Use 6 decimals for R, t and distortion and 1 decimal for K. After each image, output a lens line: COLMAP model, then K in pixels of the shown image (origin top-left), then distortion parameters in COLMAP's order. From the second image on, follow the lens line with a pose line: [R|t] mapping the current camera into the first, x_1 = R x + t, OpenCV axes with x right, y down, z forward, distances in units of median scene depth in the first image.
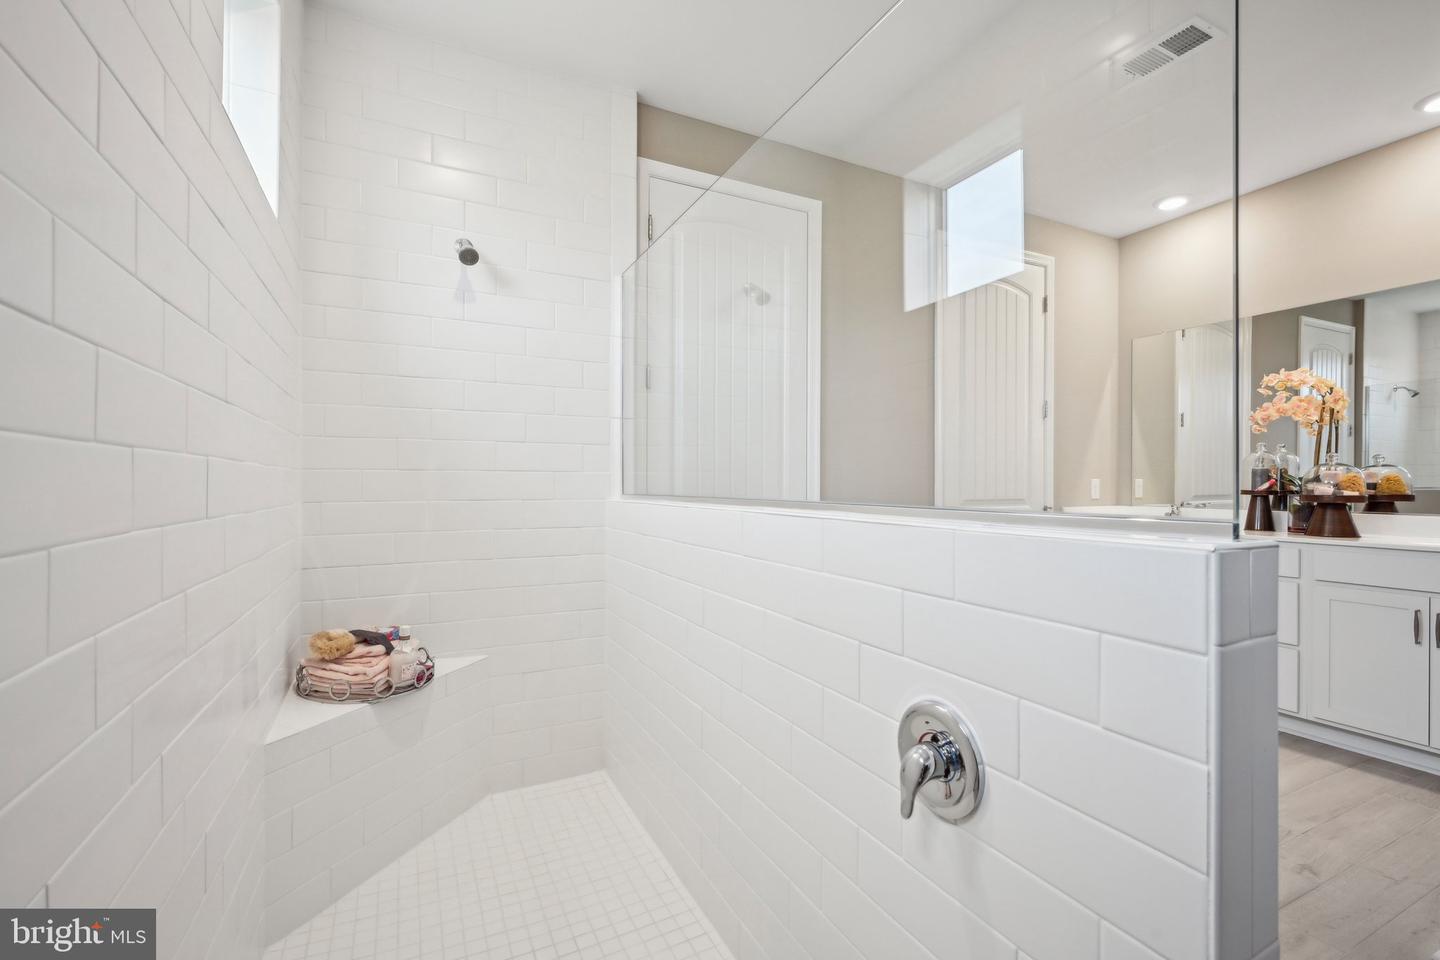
lens RADIAL K [[631.0, 0, 720.0], [0, 631.0, 480.0], [0, 0, 1]] dist [0.000420, 0.000150]
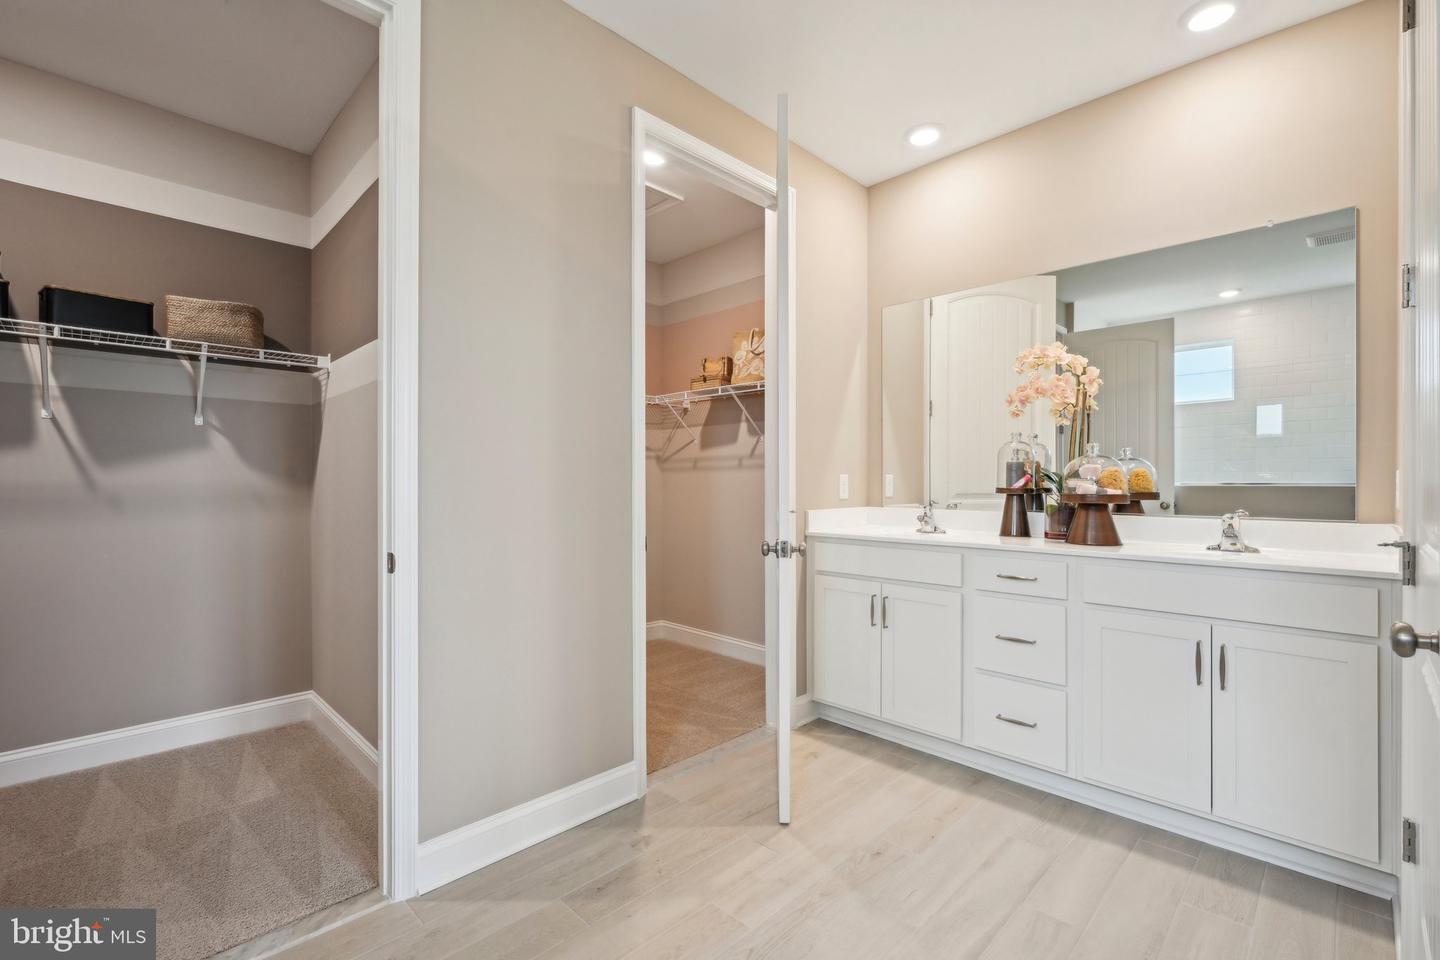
lens RADIAL K [[628.8, 0, 718.4], [0, 628.8, 475.8], [0, 0, 1]] dist [-0.000914, 0.000259]
pose [[0.947591, -0.000113, 0.319486, 0.224200], [0.000931, 0.999997, -0.002408, 0.001823], [-0.319484, 0.002579, 0.947588, 0.347000]]
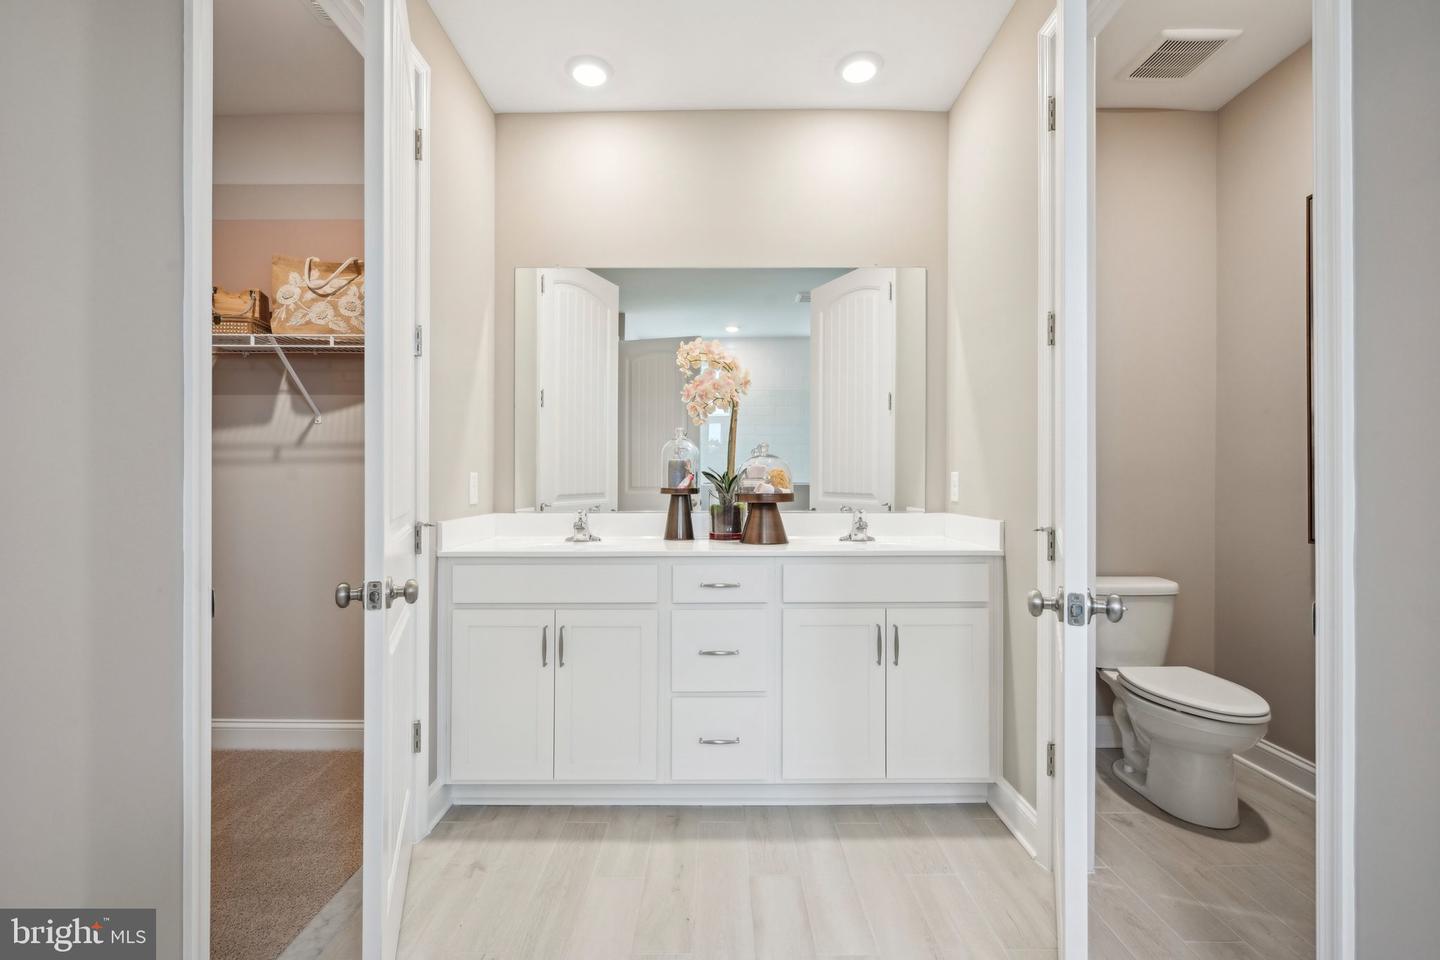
lens RADIAL K [[628.8, 0, 718.4], [0, 628.8, 475.8], [0, 0, 1]] dist [-0.000914, 0.000259]
pose [[0.447886, 0.003731, 0.894083, 0.181929], [-0.001351, 0.999993, -0.003496, 0.003491], [-0.894090, 0.000358, 0.447888, 0.619961]]
